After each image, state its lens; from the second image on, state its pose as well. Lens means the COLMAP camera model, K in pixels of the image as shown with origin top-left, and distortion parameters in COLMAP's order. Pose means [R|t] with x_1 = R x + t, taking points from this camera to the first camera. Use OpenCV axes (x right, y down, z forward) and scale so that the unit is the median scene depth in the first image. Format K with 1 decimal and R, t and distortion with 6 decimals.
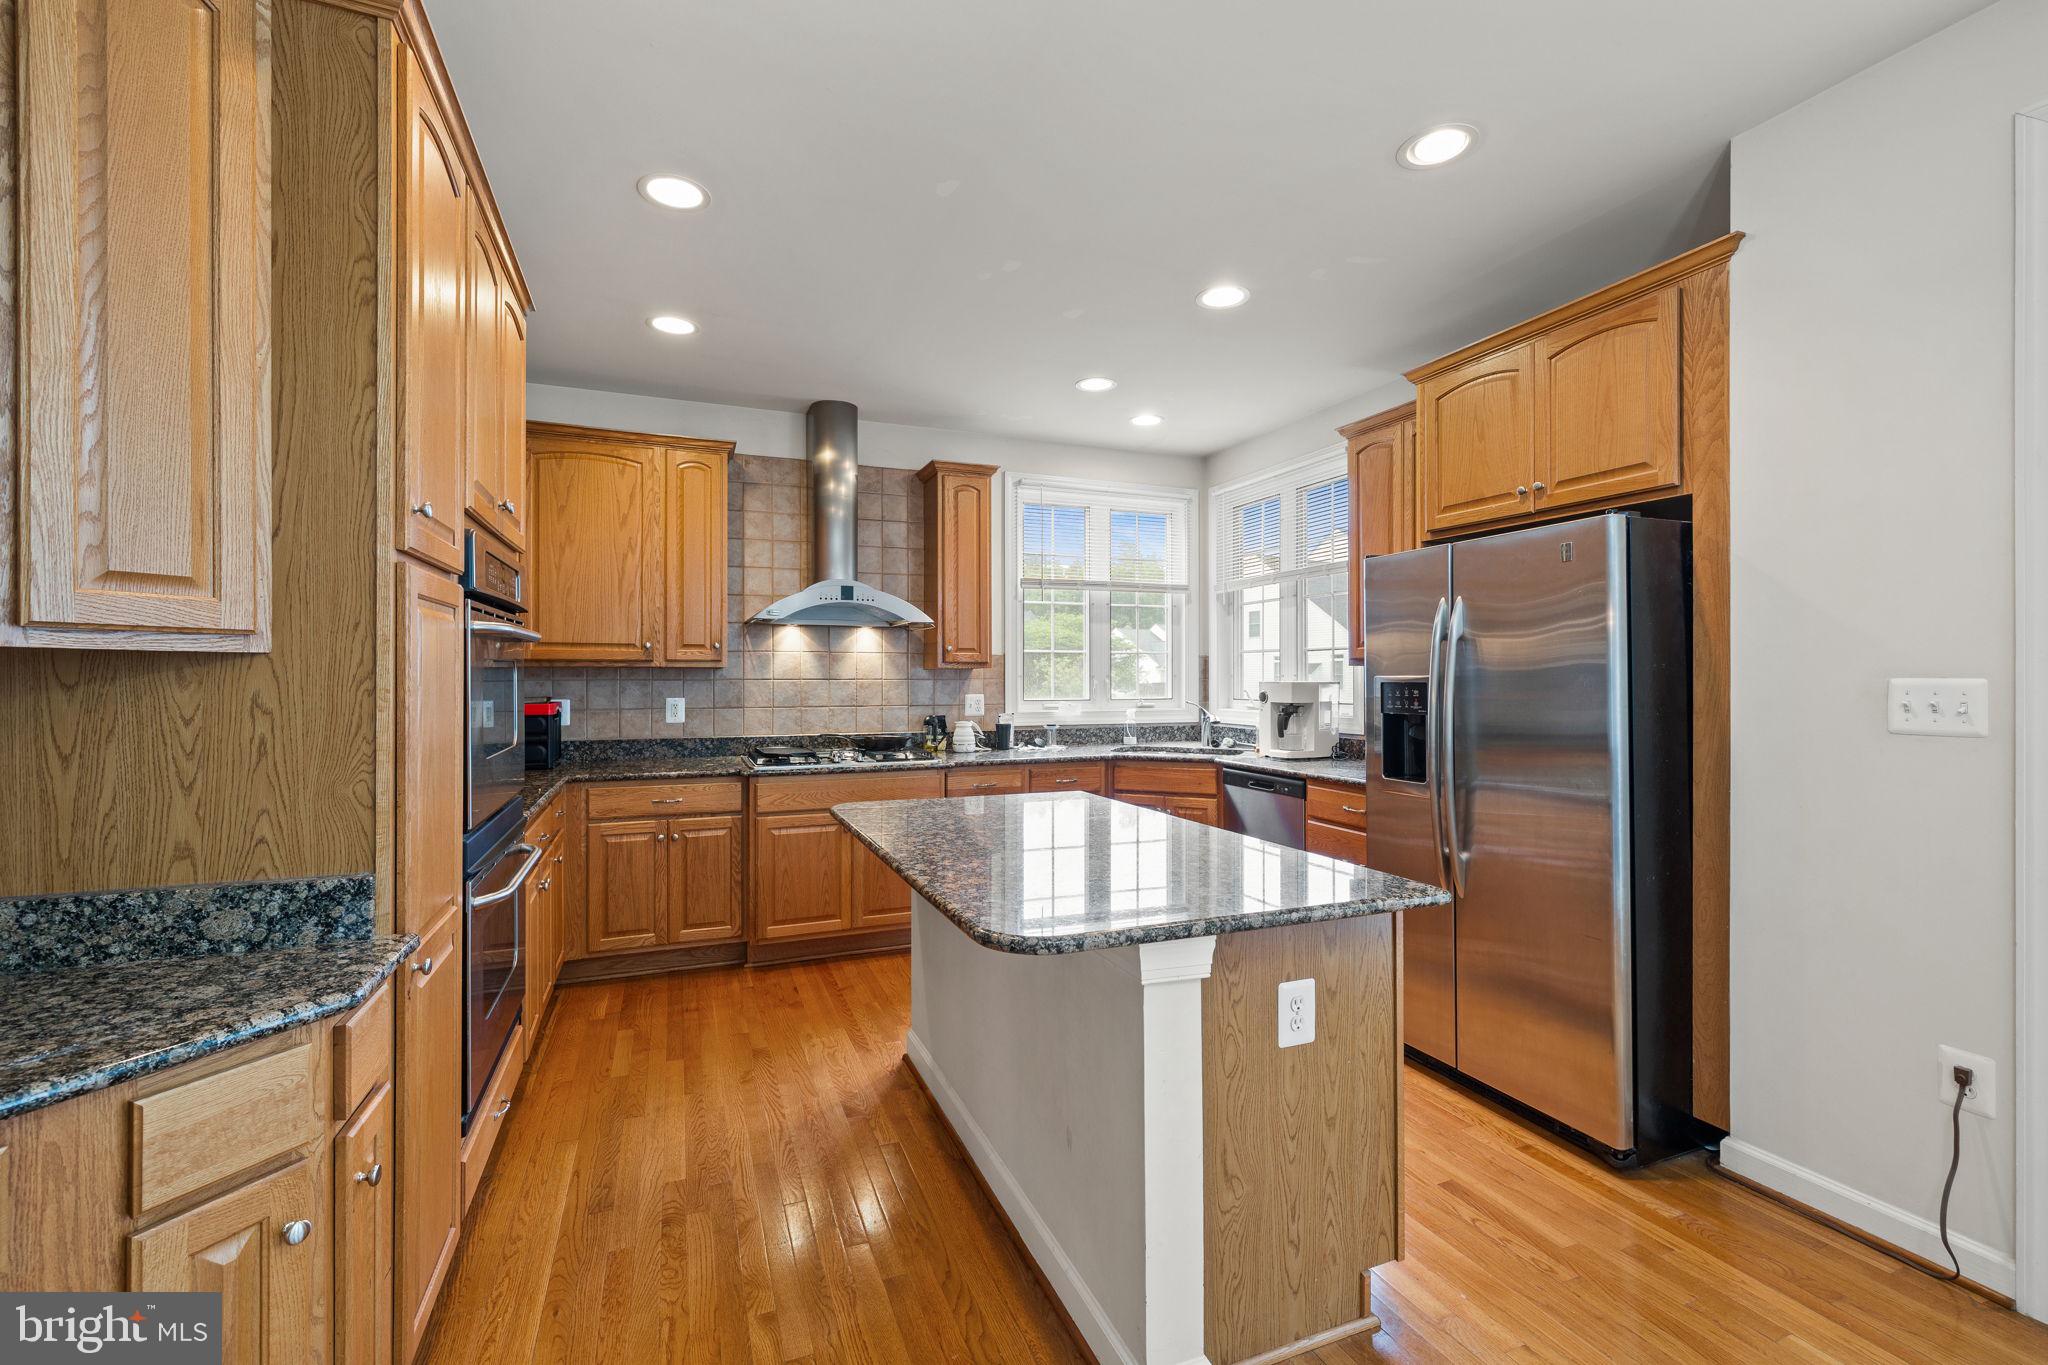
lens RADIAL K [[862.2, 0, 1023.2], [0, 862.2, 678.7], [0, 0, 1]] dist [0.005337, -0.000832]
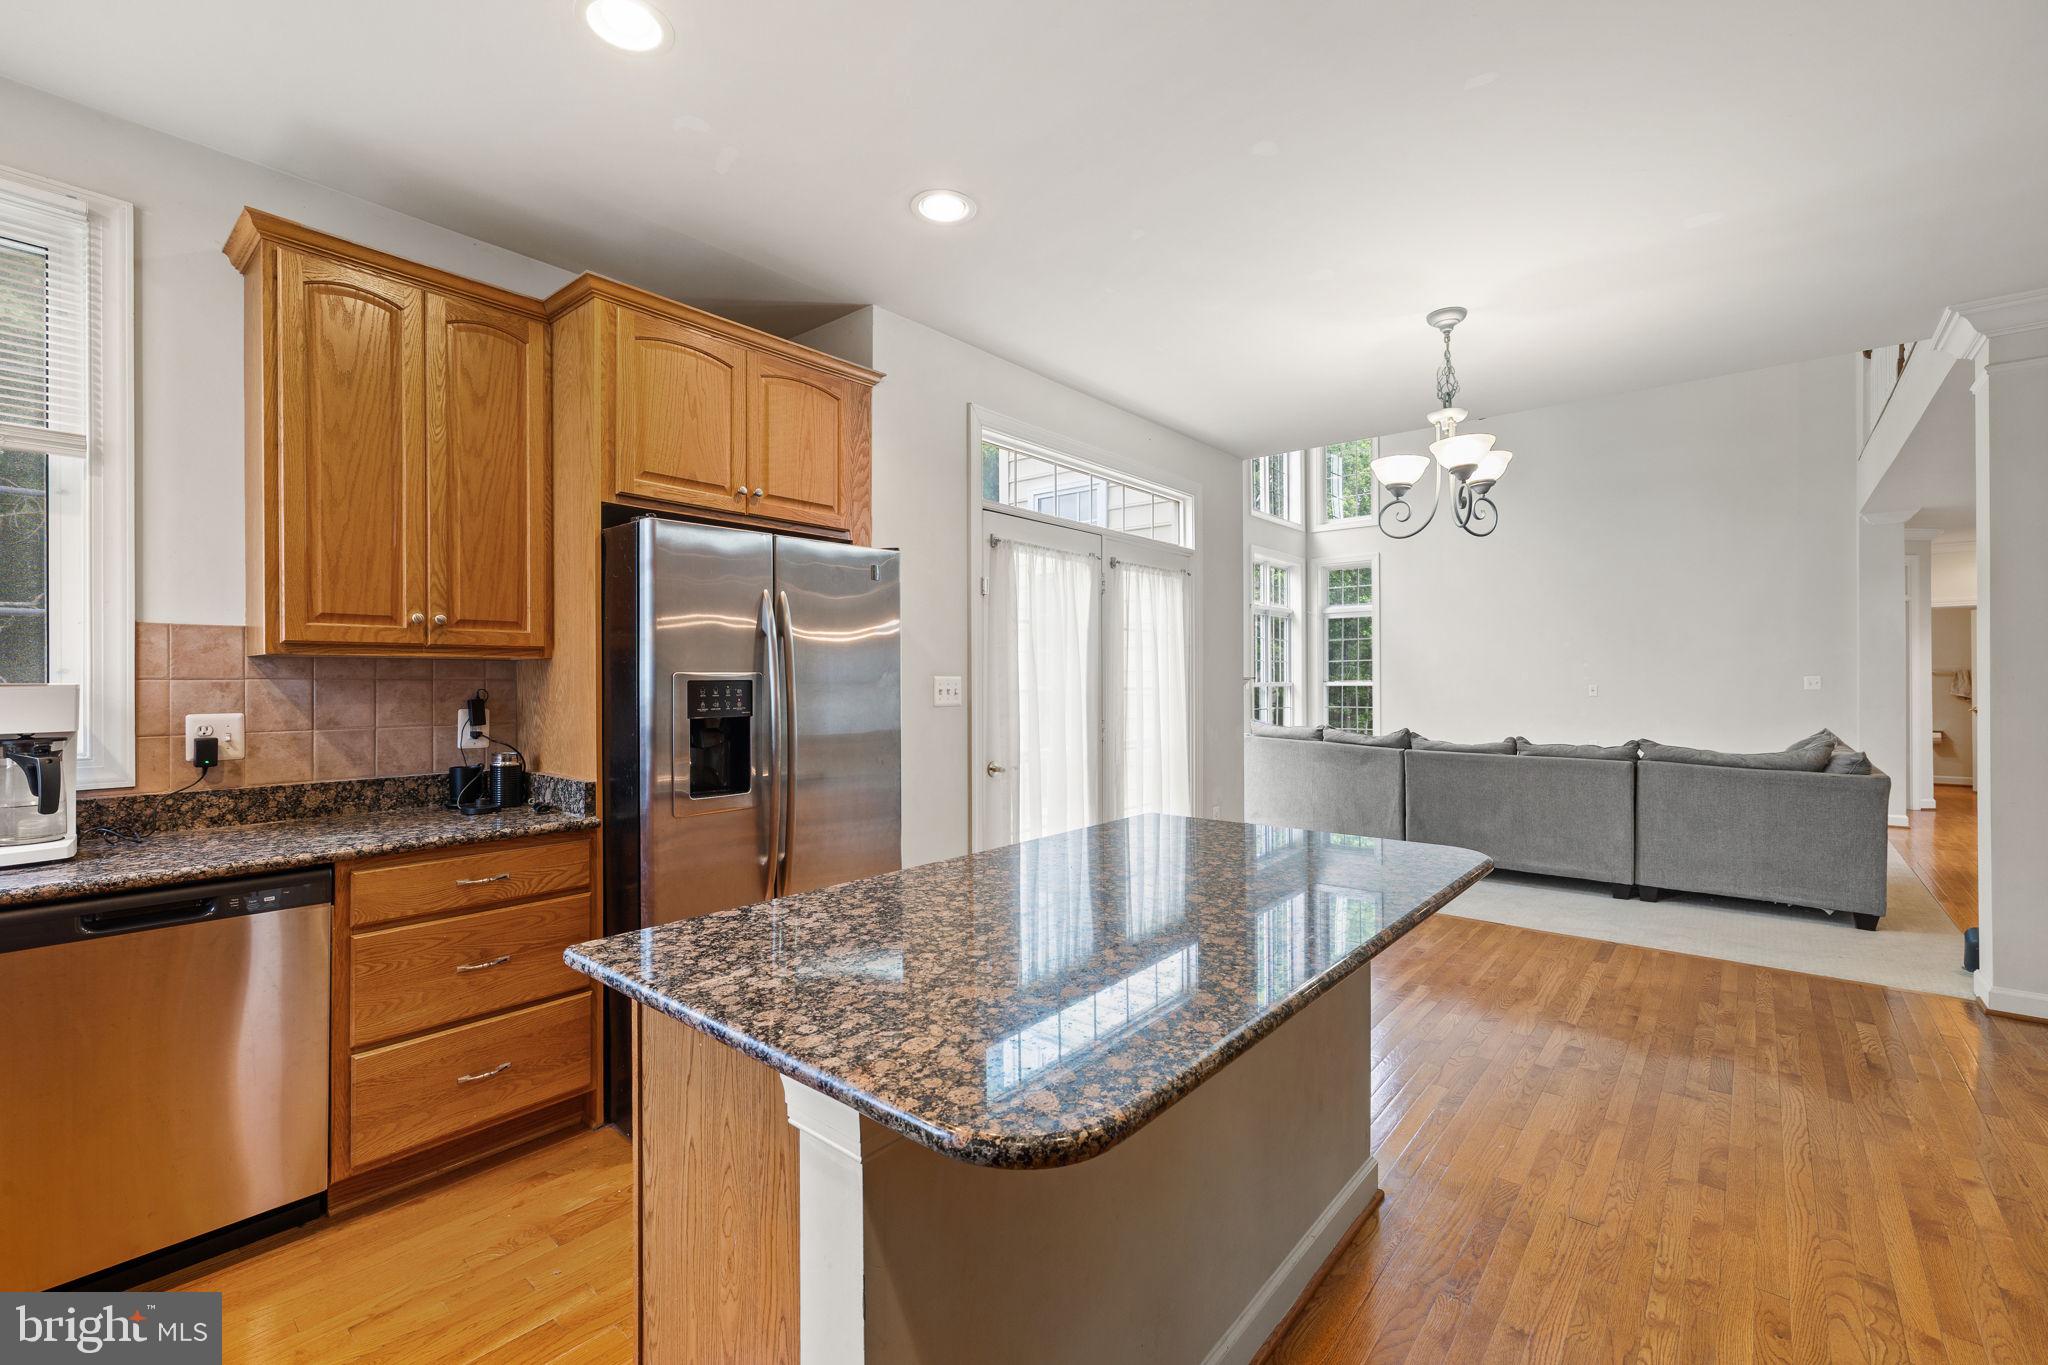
lens RADIAL K [[862.2, 0, 1024.4], [0, 862.2, 676.3], [0, 0, 1]] dist [0.005337, -0.000832]
pose [[-0.467098, 0.003302, 0.884199, -0.464190], [0.003283, 0.999993, -0.002000, 0.002835], [-0.884200, 0.001969, -0.467105, 1.167386]]
